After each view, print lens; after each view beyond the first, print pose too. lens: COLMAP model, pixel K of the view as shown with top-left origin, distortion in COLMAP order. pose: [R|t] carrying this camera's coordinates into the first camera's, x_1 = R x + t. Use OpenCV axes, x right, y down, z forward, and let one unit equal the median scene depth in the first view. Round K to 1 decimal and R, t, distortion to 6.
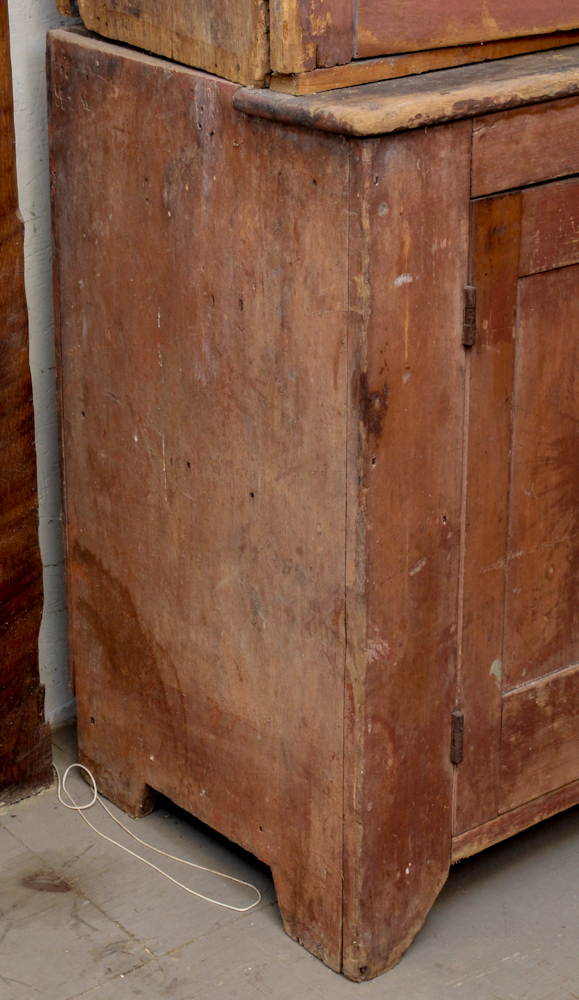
lens RADIAL K [[2031.3, 0, 210.1], [0, 2031.3, 498.4], [0, 0, 1]] dist [-0.046820, 0.123525]
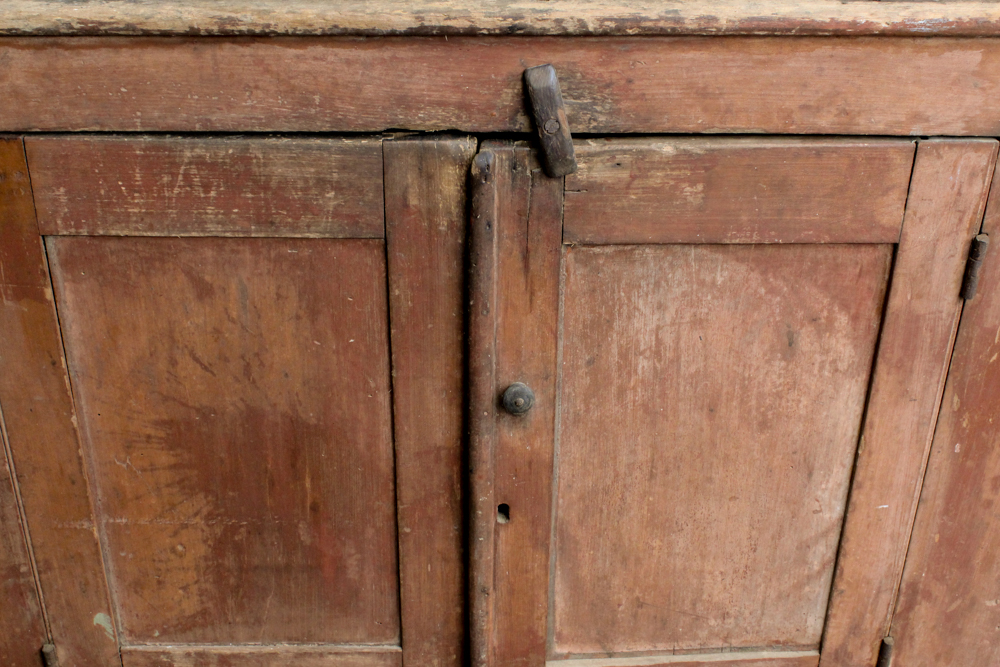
lens RADIAL K [[1354.2, 0, 500.0], [0, 1354.2, 333.5], [0, 0, 1]] dist [-0.016479, -0.018966]
pose [[0.815669, 0.332137, -0.473675, 0.565457], [-0.256961, 0.941574, 0.217738, -0.232851], [0.518319, -0.055886, 0.853359, 0.598895]]
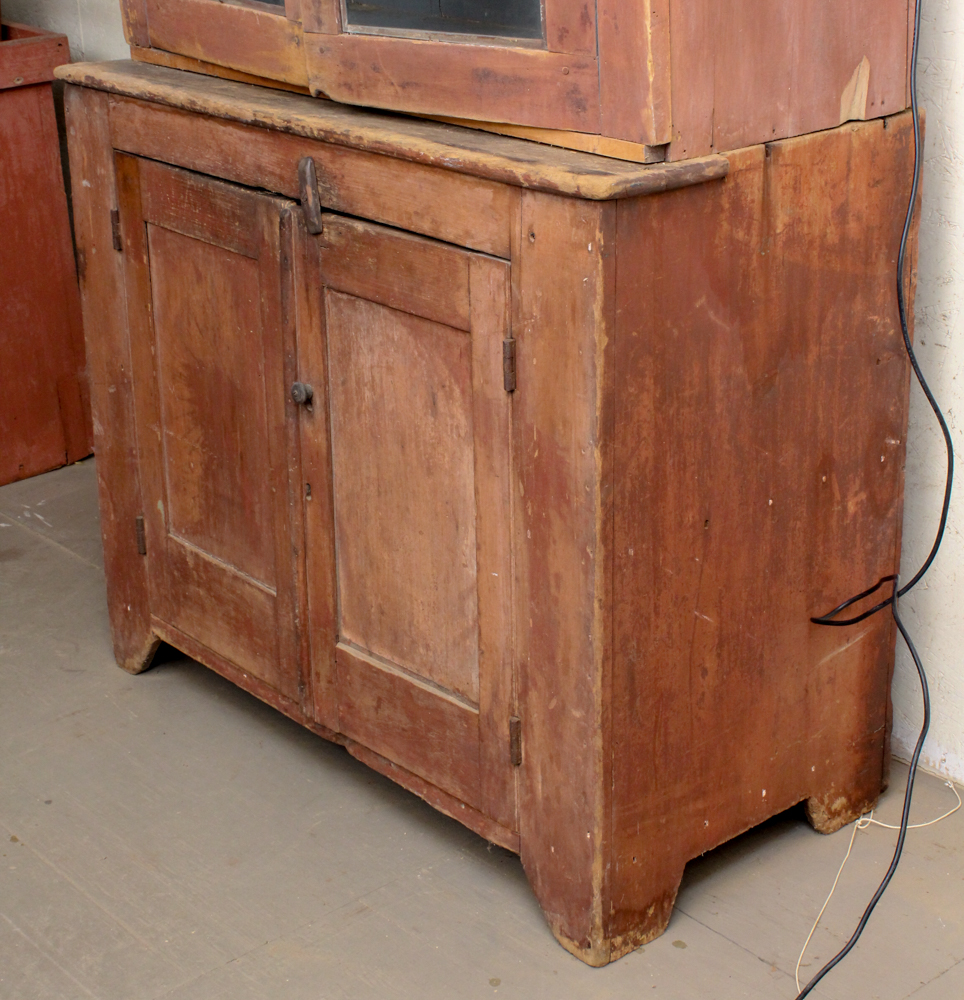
lens RADIAL K [[2001.3, 0, 482.0], [0, 2001.3, 500.0], [0, 0, 1]] dist [-0.109018, 0.569755]
pose [[0.049118, 0.376577, -0.925082, 1.474095], [-0.383385, 0.862358, 0.330687, -0.475236], [0.922282, 0.338420, 0.186731, 0.990277]]
